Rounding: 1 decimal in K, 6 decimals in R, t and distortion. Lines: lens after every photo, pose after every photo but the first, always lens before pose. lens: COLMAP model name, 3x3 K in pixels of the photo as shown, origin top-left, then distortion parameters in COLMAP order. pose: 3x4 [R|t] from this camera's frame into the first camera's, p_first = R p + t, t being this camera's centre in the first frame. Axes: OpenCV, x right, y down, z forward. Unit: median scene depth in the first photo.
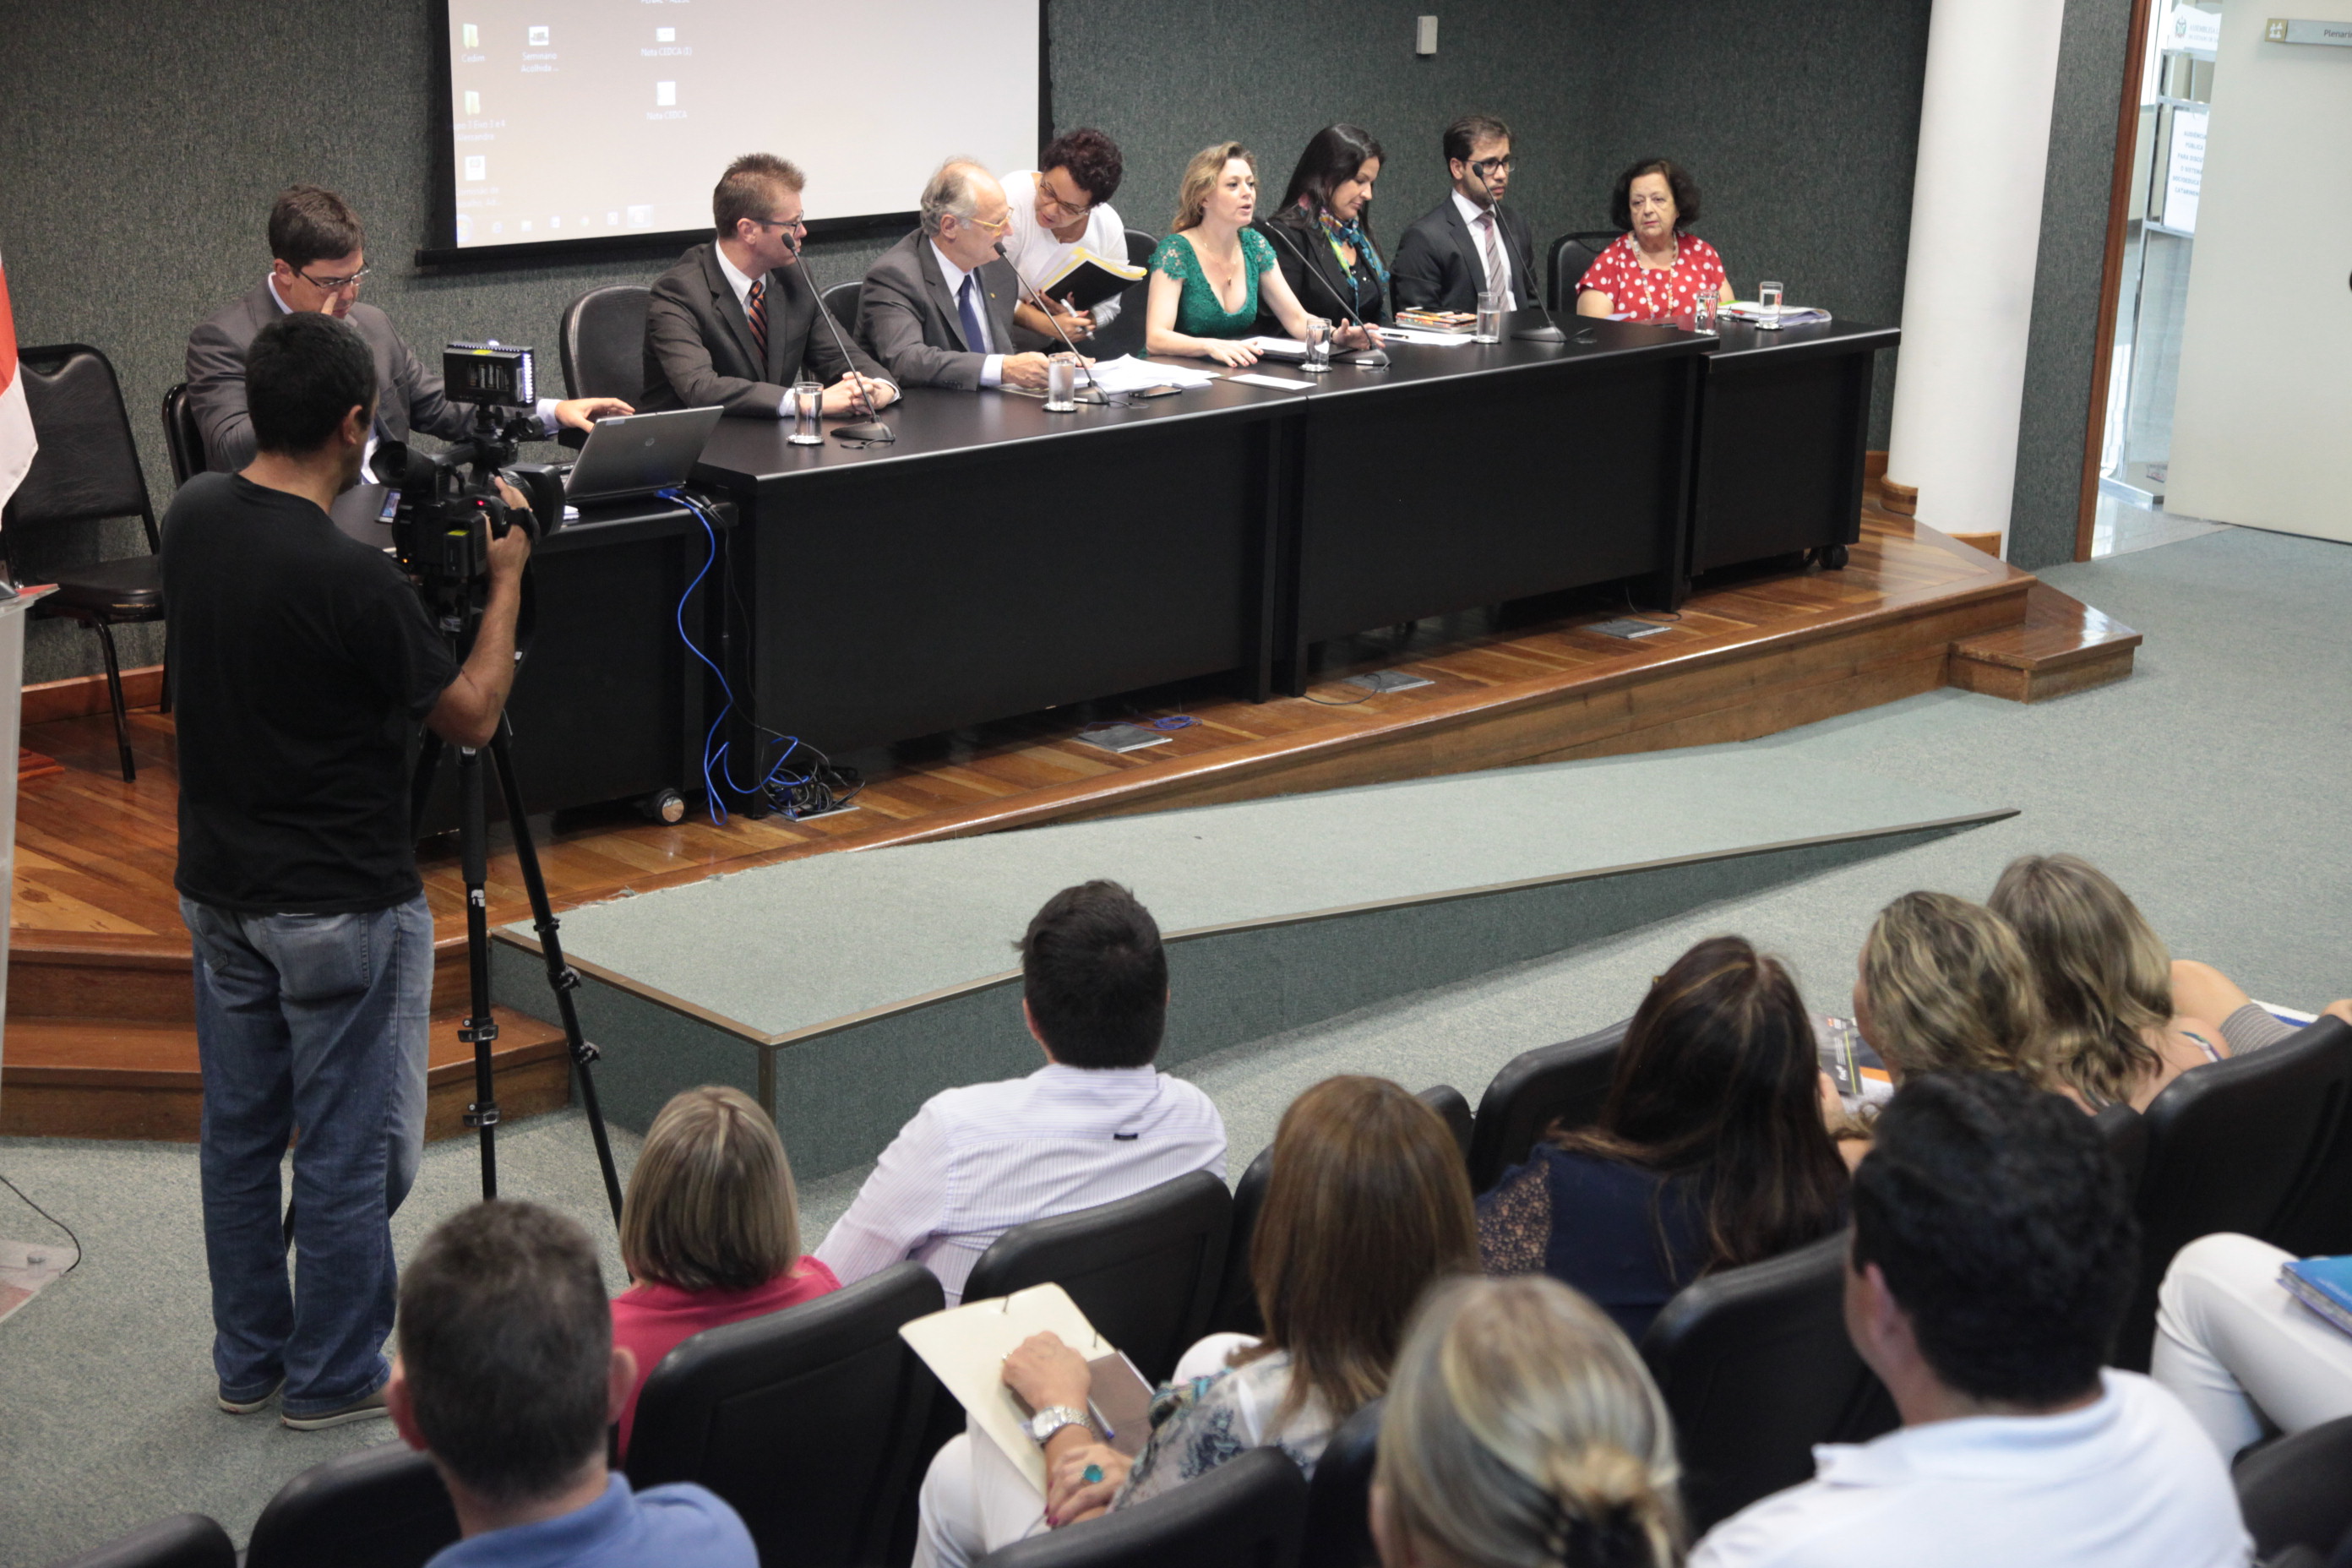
lens RADIAL K [[3832.4, 0, 1176.0], [0, 3832.4, 784.0], [0, 0, 1]] dist [0.283856, -0.105314]
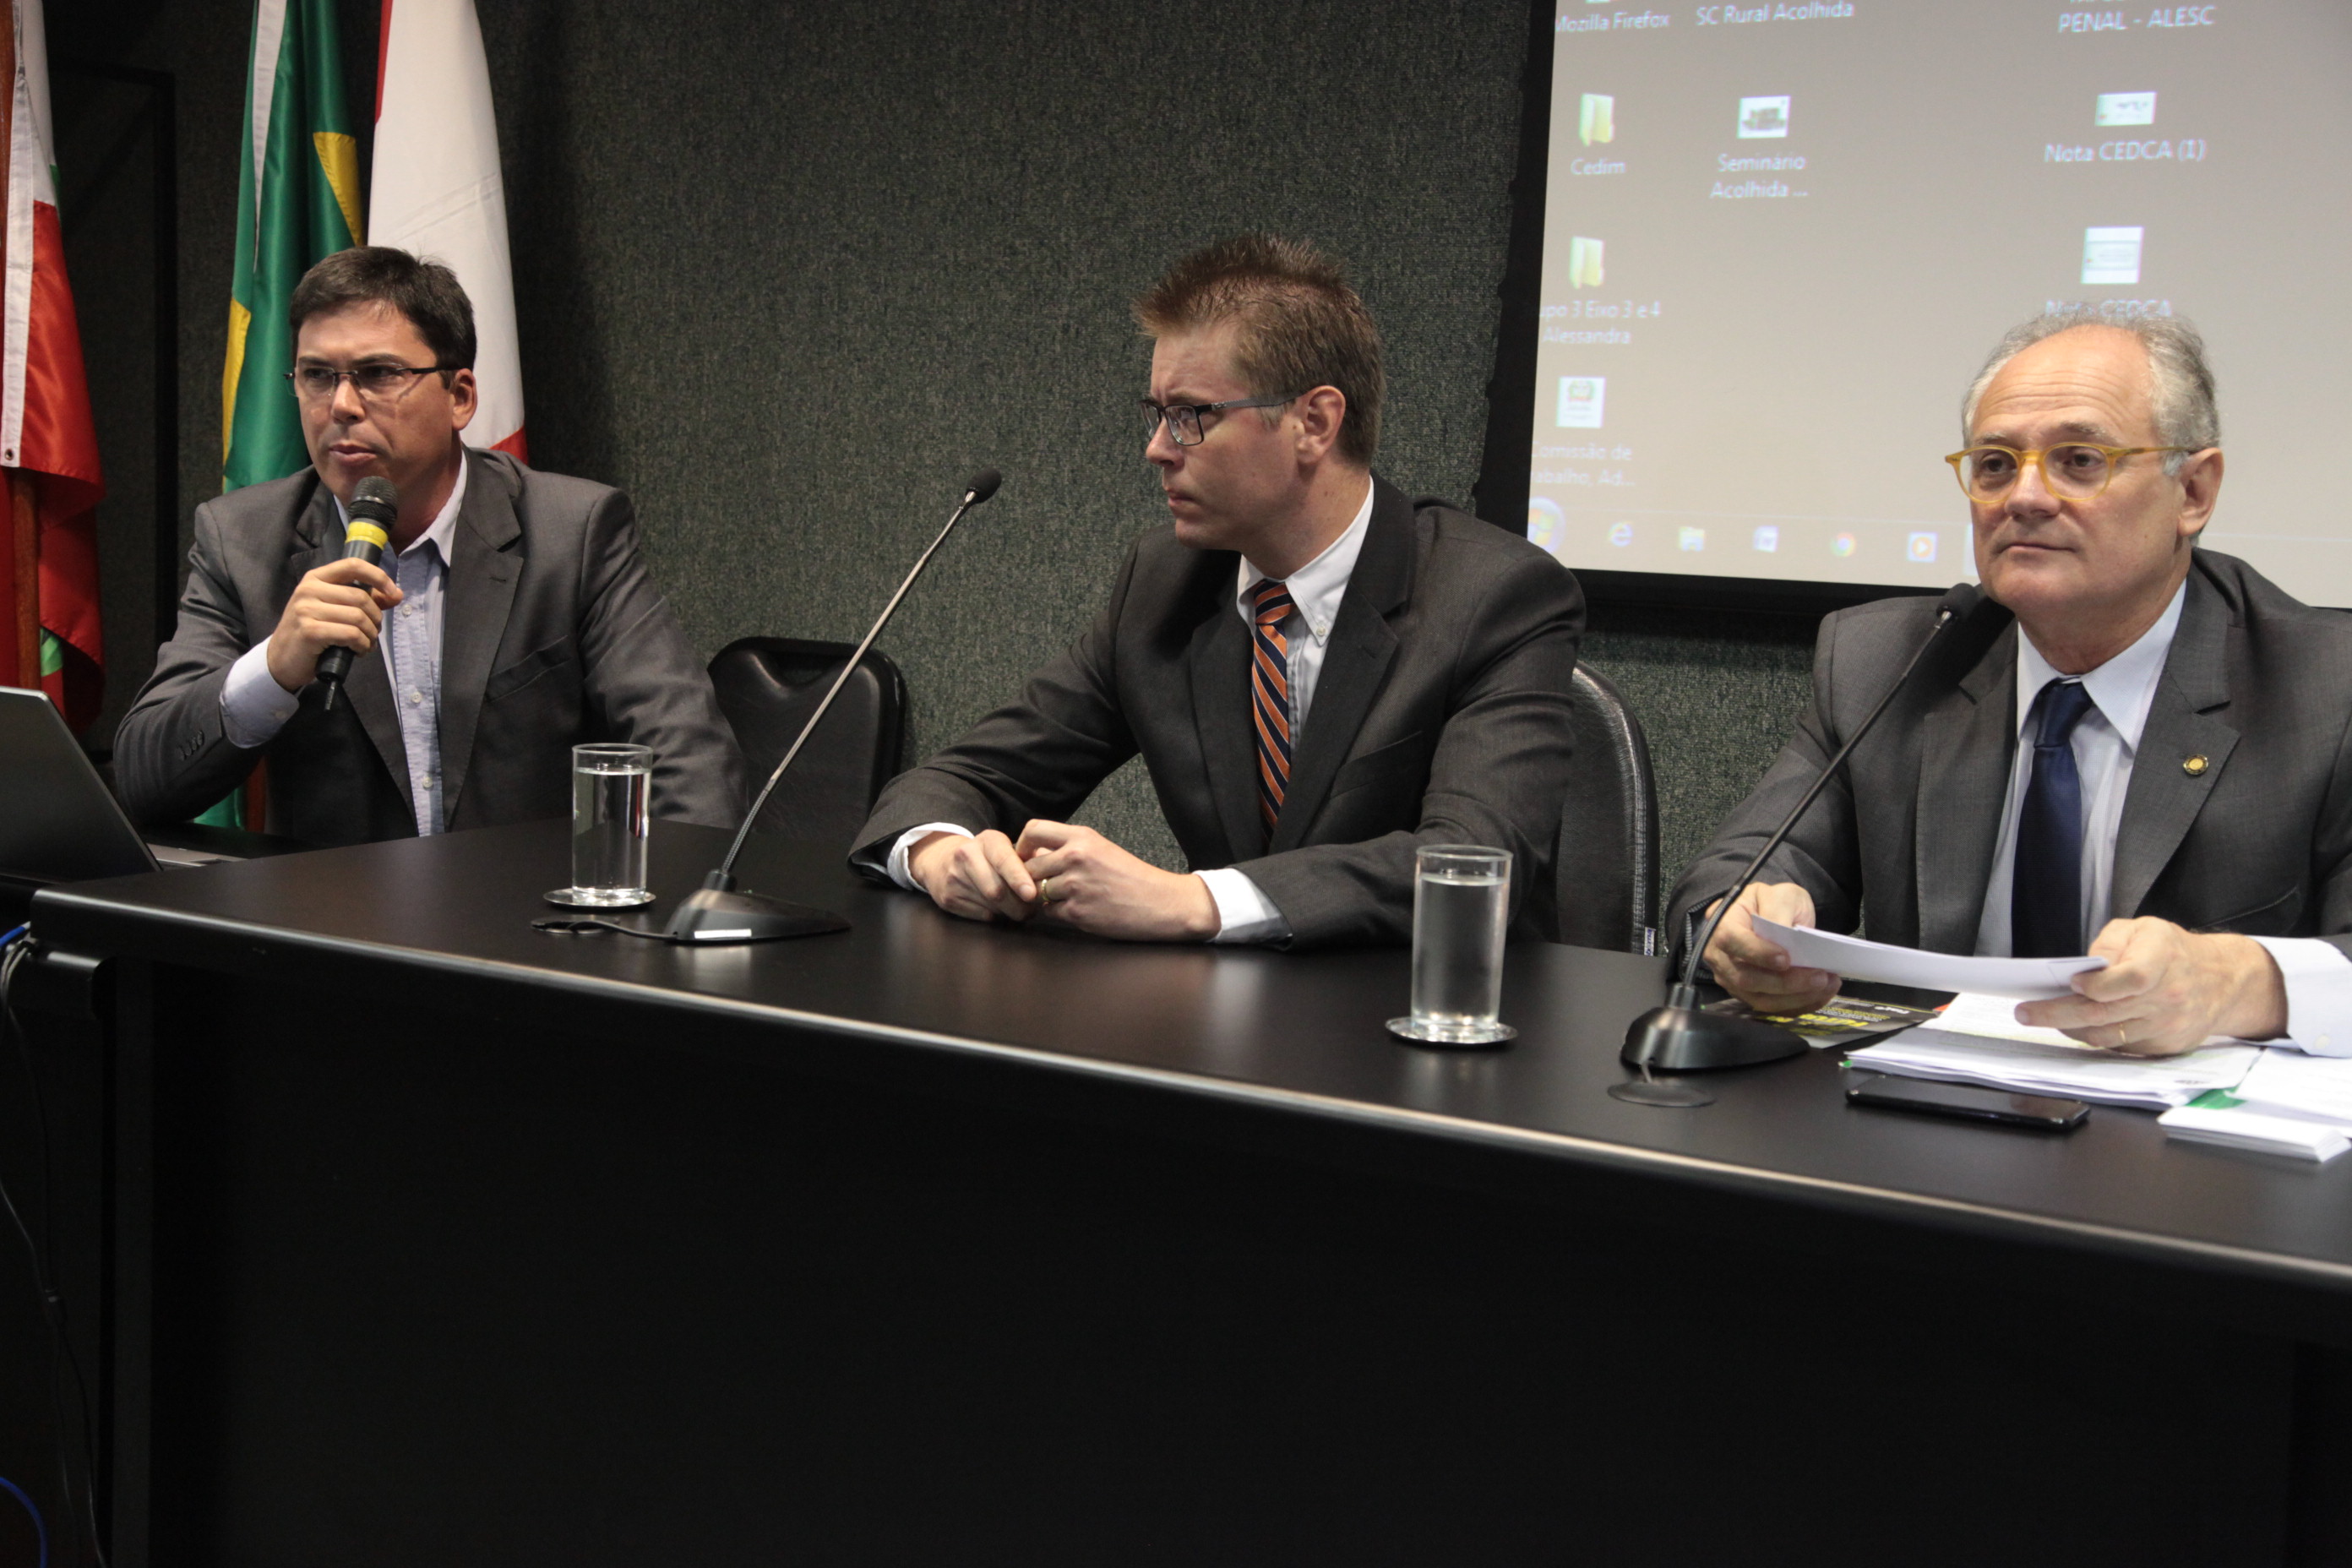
lens RADIAL K [[3316.4, 0, 1176.0], [0, 3316.4, 784.0], [0, 0, 1]] dist [0.145137, 0.011527]
pose [[0.157899, 0.084846, -0.983803, 0.211872], [-0.283786, 0.958170, 0.037088, -0.119008], [0.945798, 0.273334, 0.175372, 0.923184]]
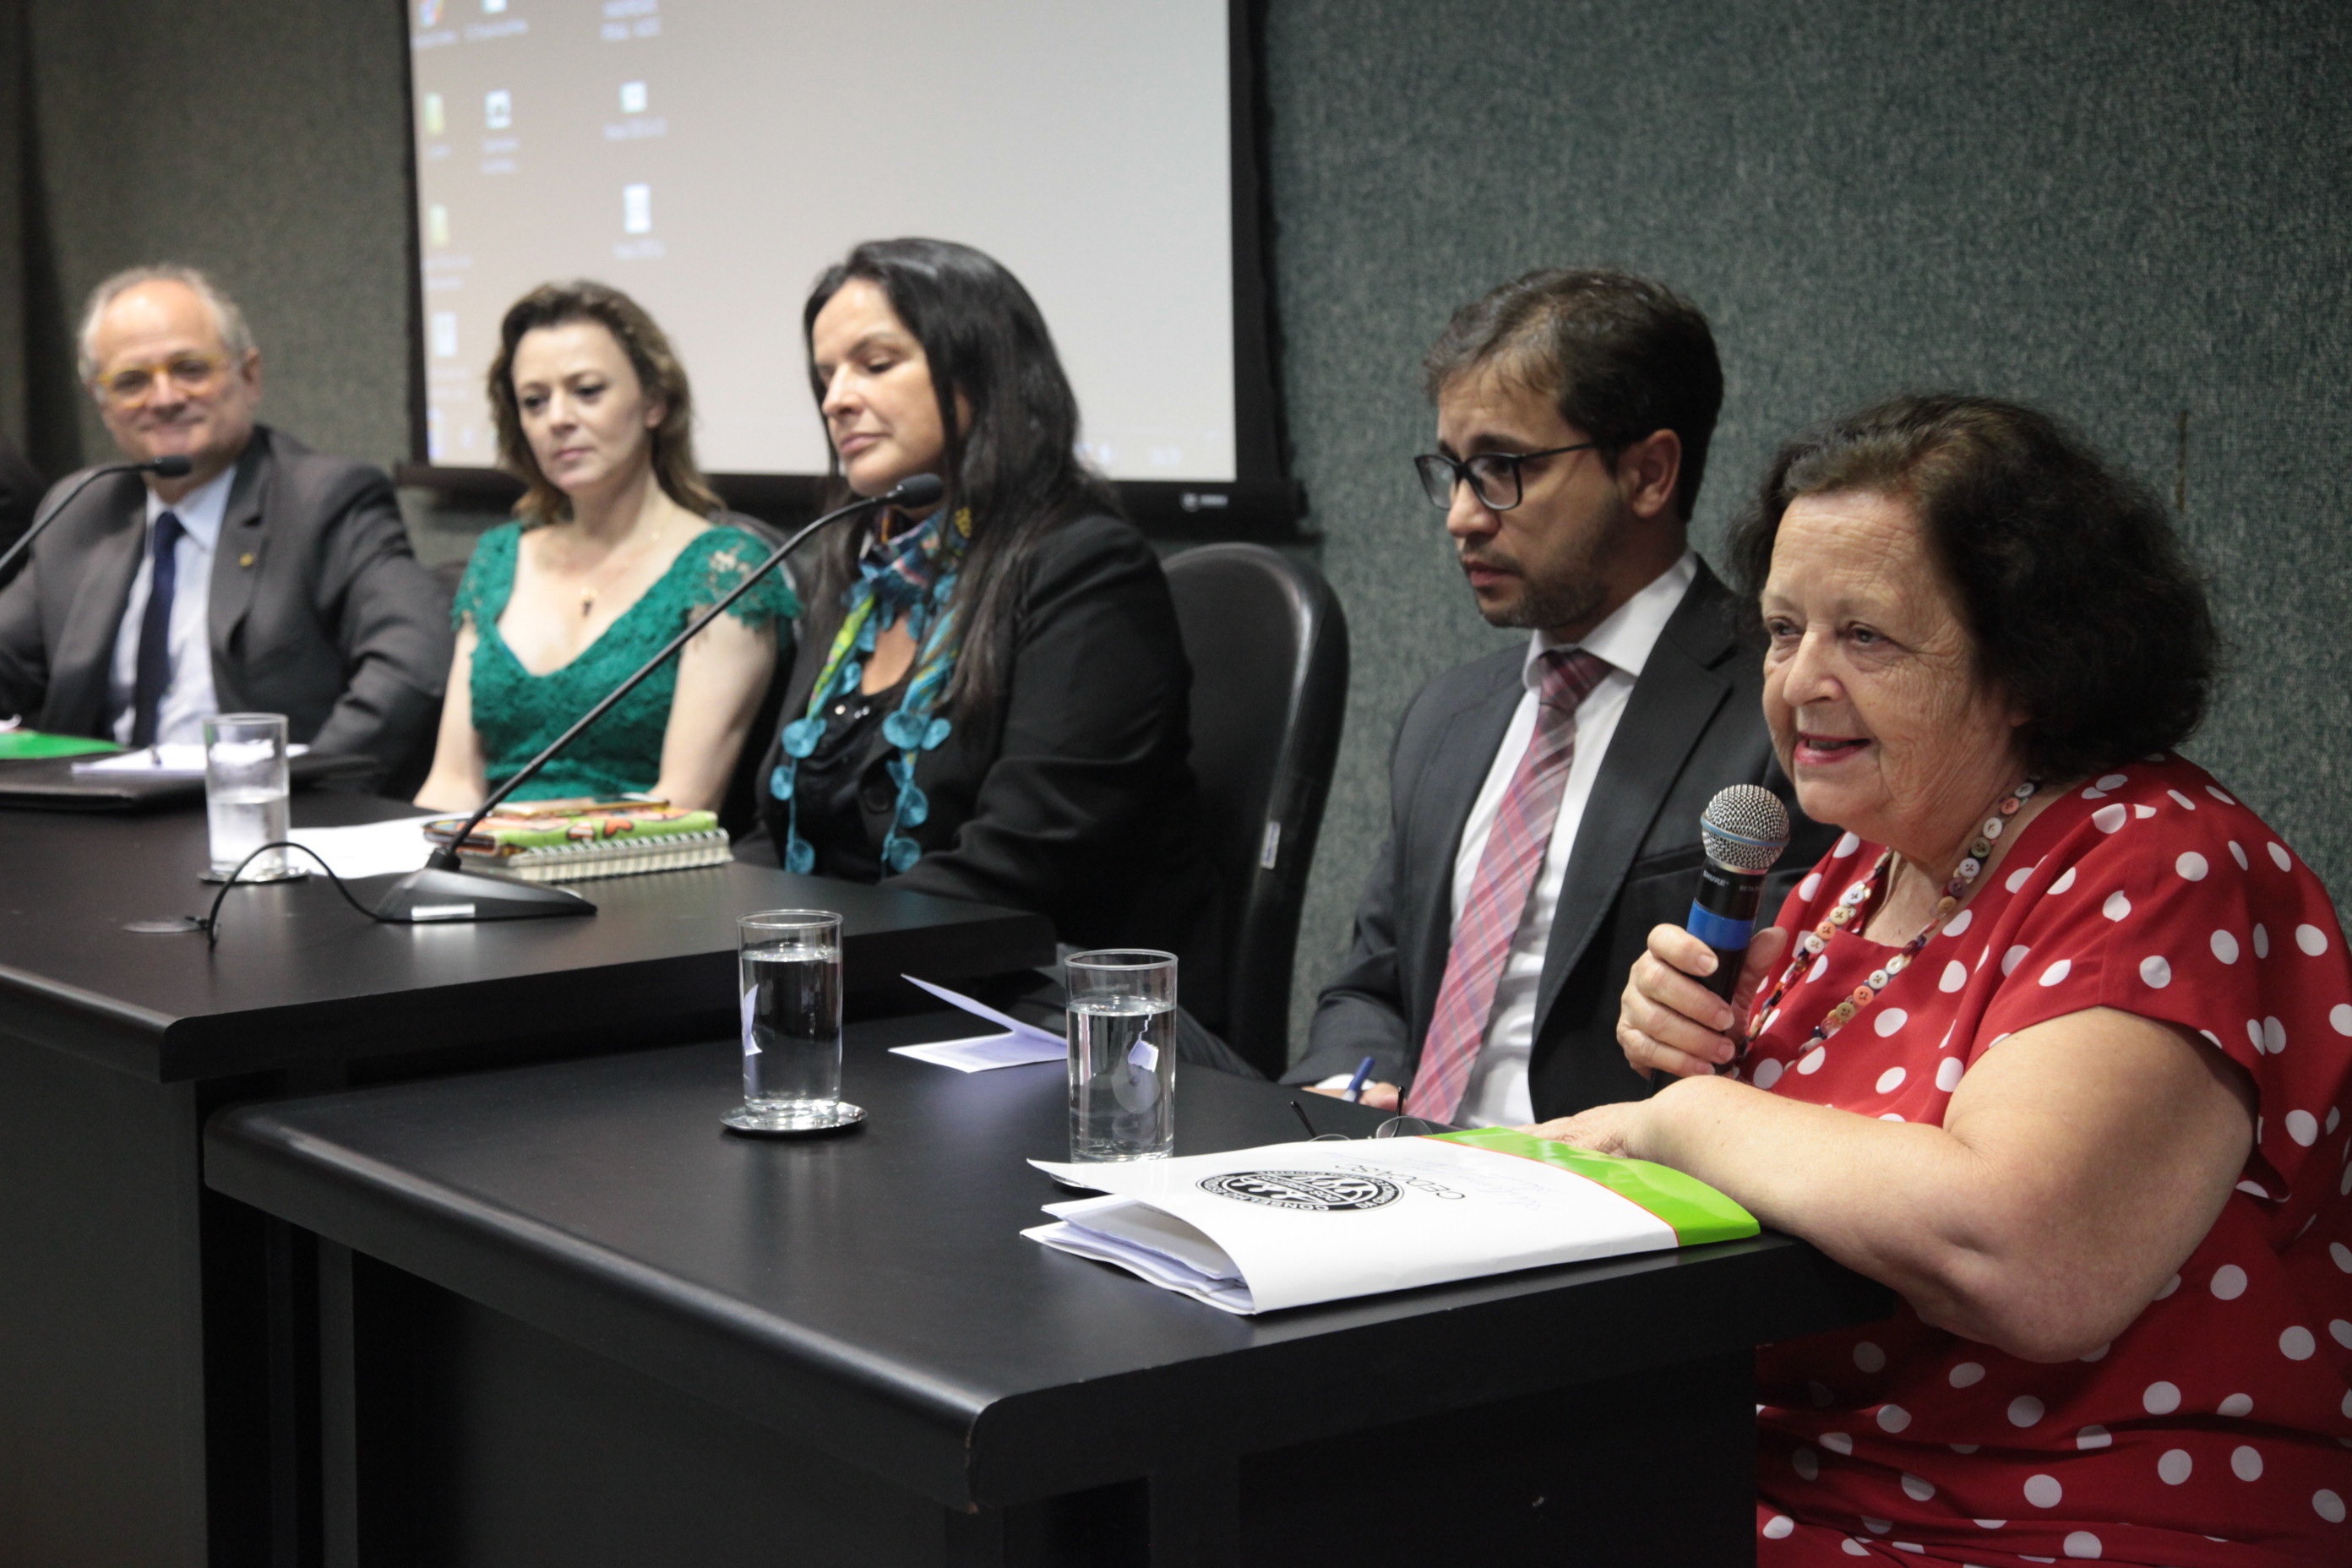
lens RADIAL K [[3832.4, 0, 1176.0], [0, 3832.4, 784.0], [0, 0, 1]] dist [0.283856, -0.105314]
pose [[-0.175440, 0.087134, -0.980627, 0.401152], [-0.238161, 0.962734, 0.128153, -0.200367], [0.955249, 0.256031, -0.148150, 1.247376]]
